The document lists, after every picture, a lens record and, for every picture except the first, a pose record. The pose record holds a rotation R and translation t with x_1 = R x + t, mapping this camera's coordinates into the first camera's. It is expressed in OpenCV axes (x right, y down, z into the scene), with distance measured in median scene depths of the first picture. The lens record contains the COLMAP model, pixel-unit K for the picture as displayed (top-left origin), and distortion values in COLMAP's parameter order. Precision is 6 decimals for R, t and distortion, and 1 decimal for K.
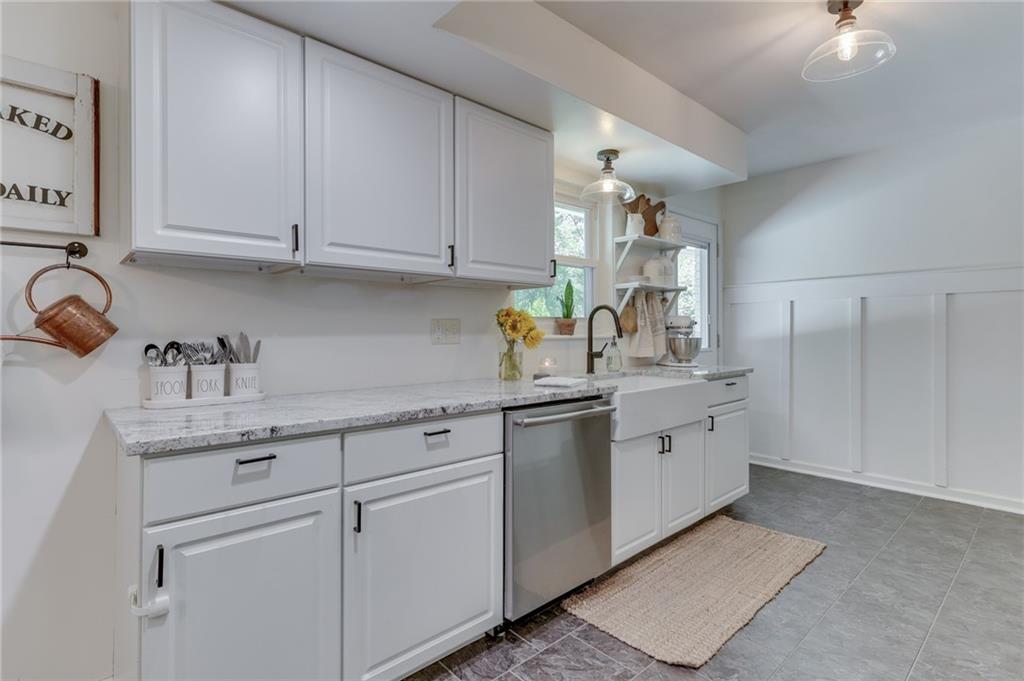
lens RADIAL K [[501.9, 0, 515.2], [0, 501.9, 326.1], [0, 0, 1]] dist [-0.002105, -0.000206]
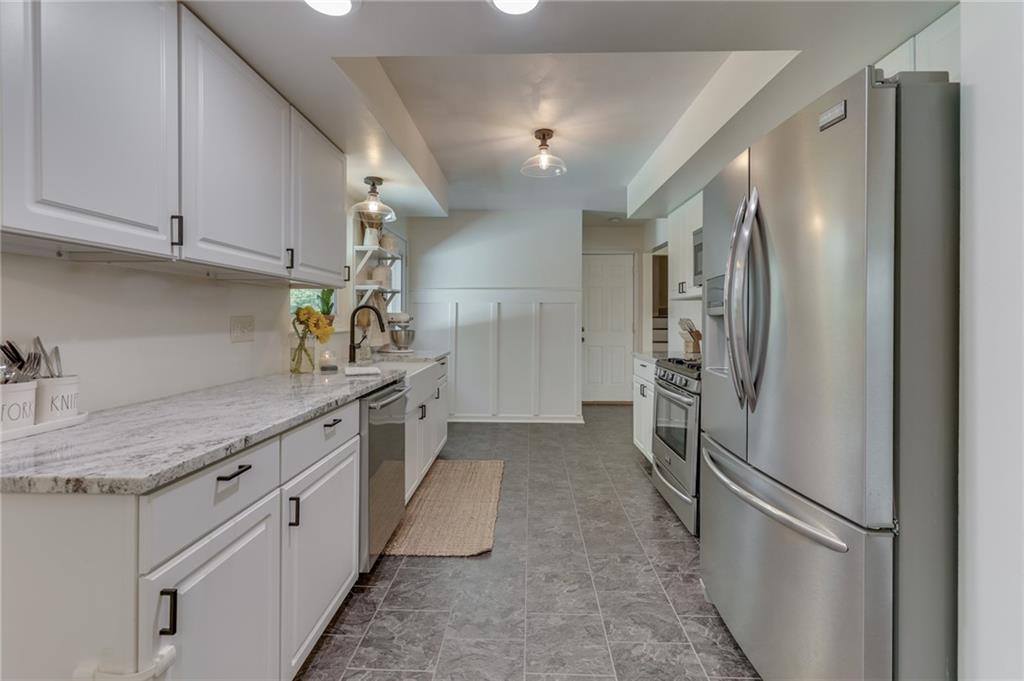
lens RADIAL K [[440.2, 0, 513.7], [0, 440.2, 317.9], [0, 0, 1]] dist [0.000357, -0.000307]
pose [[0.695919, 0.008222, 0.718073, -0.375567], [-0.014234, 0.999896, 0.002346, -0.020029], [-0.717979, -0.011854, 0.695964, 0.017121]]
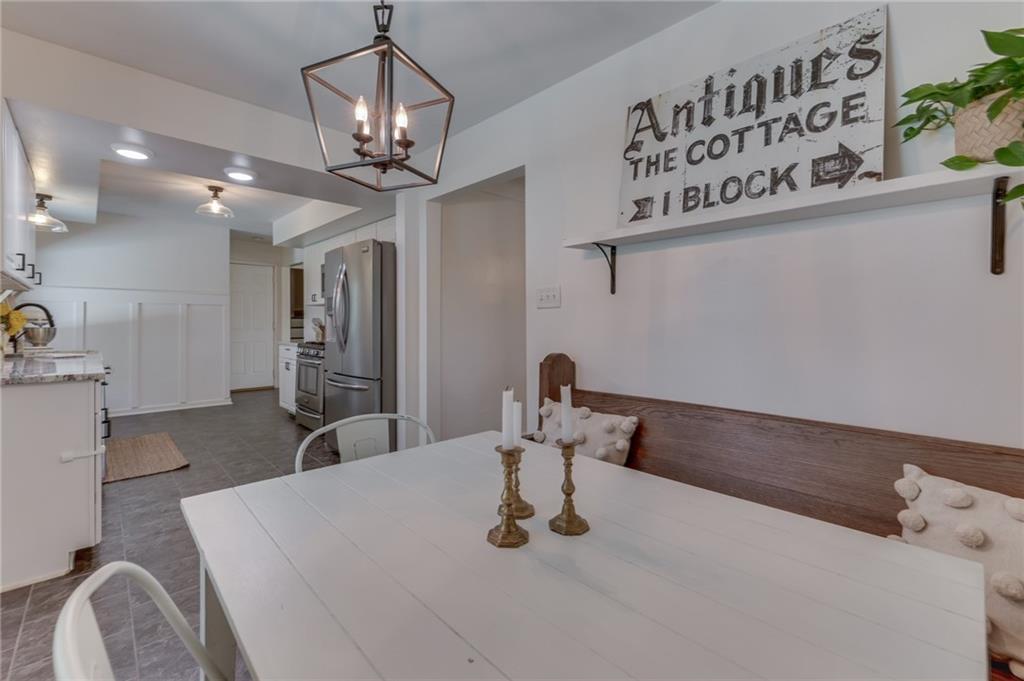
lens RADIAL K [[440.1, 0, 509.5], [0, 440.1, 332.7], [0, 0, 1]] dist [-0.000503, 0.000149]
pose [[-0.011328, -0.016045, 0.999807, -1.151471], [-0.010266, 0.999820, 0.015929, 0.008453], [-0.999883, -0.010083, -0.011490, -0.319349]]
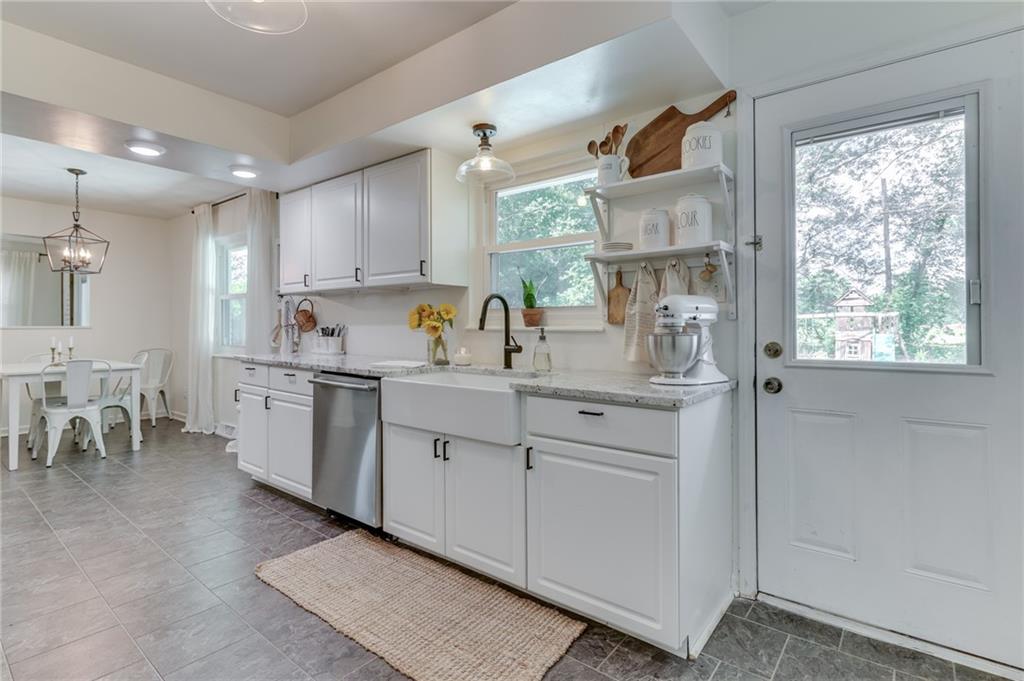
lens RADIAL K [[501.9, 0, 515.2], [0, 501.9, 326.1], [0, 0, 1]] dist [-0.002105, -0.000206]
pose [[0.150744, 0.004374, -0.988563, 1.208788], [0.007693, 0.999955, 0.005597, 0.013096], [0.988543, -0.008449, 0.150704, 1.006863]]
